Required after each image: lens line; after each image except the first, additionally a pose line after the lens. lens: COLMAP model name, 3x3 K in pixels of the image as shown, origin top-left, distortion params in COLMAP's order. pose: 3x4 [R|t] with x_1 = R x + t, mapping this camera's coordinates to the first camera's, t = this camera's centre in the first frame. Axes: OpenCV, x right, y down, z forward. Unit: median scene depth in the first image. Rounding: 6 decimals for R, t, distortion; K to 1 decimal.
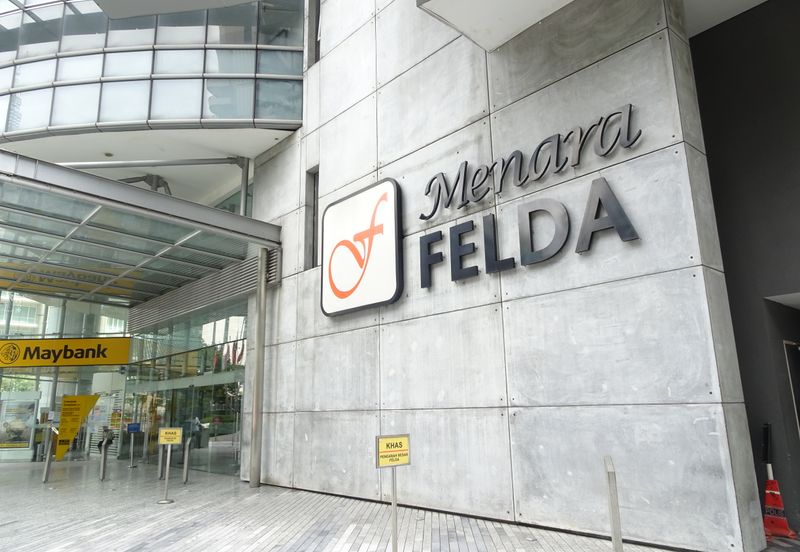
lens RADIAL K [[569.1, 0, 401.8], [0, 569.1, 277.9], [0, 0, 1]] dist [0.013107, -0.004805]
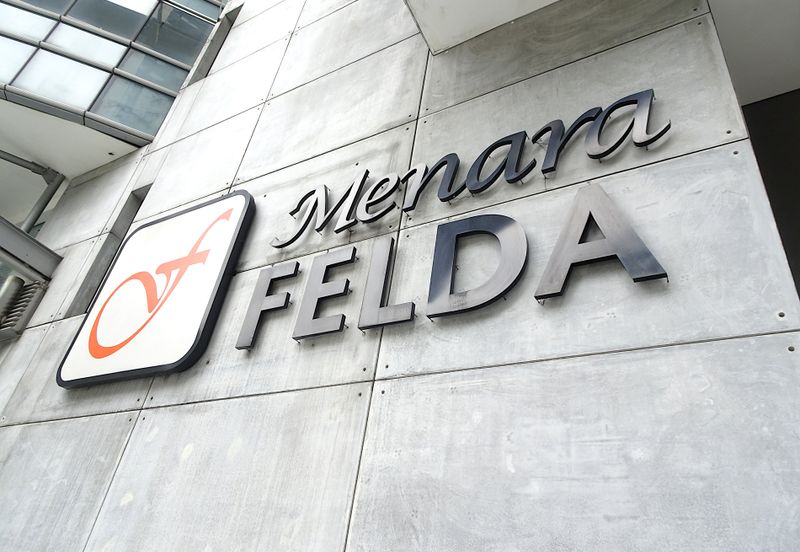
lens RADIAL K [[569.1, 0, 396.0], [0, 569.1, 274.7], [0, 0, 1]] dist [0.013107, -0.004805]
pose [[0.941041, 0.295114, 0.165376, 0.076930], [-0.217039, 0.901671, -0.374011, 0.144662], [-0.259490, 0.316067, 0.912560, 0.473746]]
